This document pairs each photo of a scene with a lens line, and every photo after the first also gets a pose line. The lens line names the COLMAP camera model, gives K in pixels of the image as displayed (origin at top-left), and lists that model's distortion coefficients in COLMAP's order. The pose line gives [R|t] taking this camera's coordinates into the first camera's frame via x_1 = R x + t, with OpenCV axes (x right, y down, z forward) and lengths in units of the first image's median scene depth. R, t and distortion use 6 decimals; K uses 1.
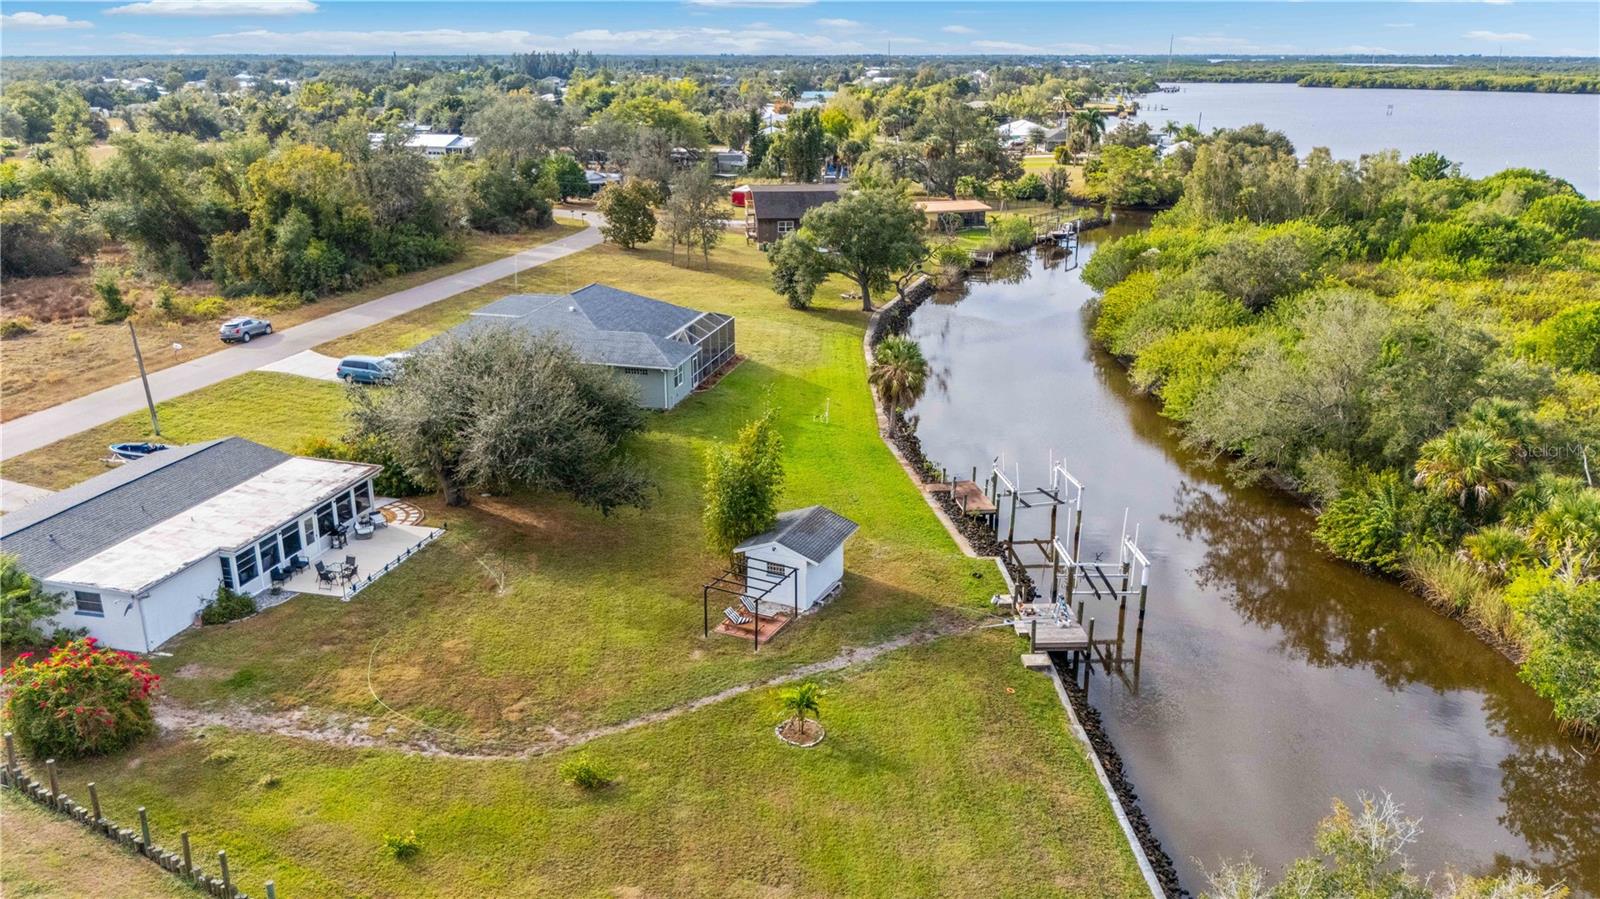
lens RADIAL K [[1185.3, 0, 791.8], [0, 1185.3, 438.9], [0, 0, 1]] dist [0.050501, -0.005857]
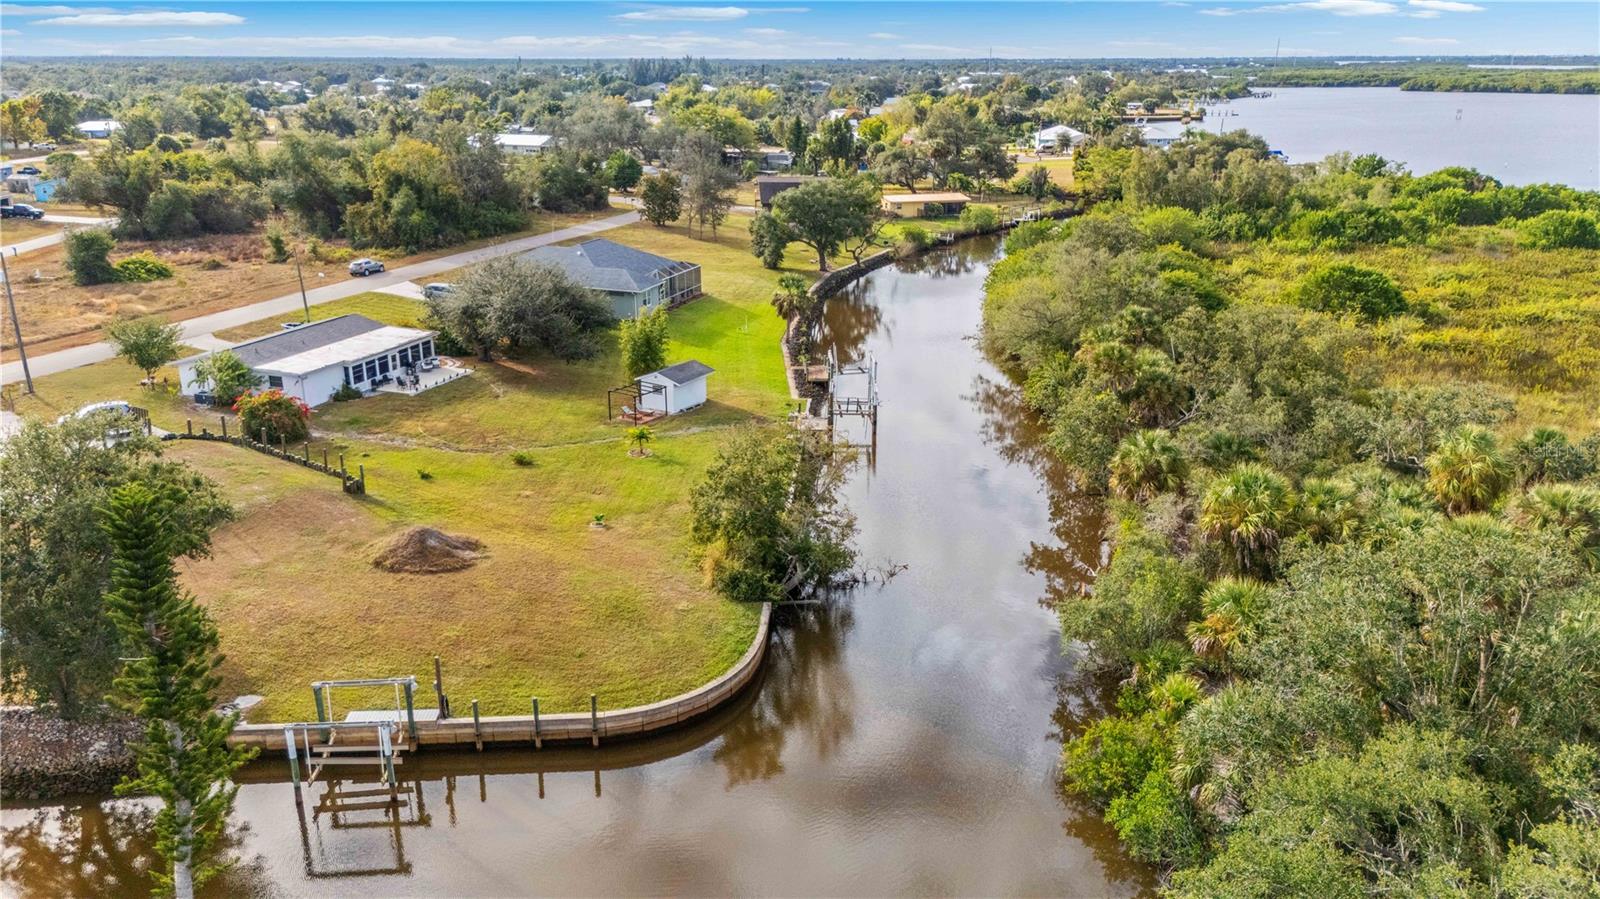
lens RADIAL K [[1178.6, 0, 800.0], [0, 1178.6, 449.5], [0, 0, 1]] dist [0.068229, -0.071548]
pose [[0.996023, 0.032631, -0.082904, 0.191089], [-0.032122, 0.999456, 0.007471, 0.101150], [0.083103, -0.004779, 0.996530, -0.386411]]
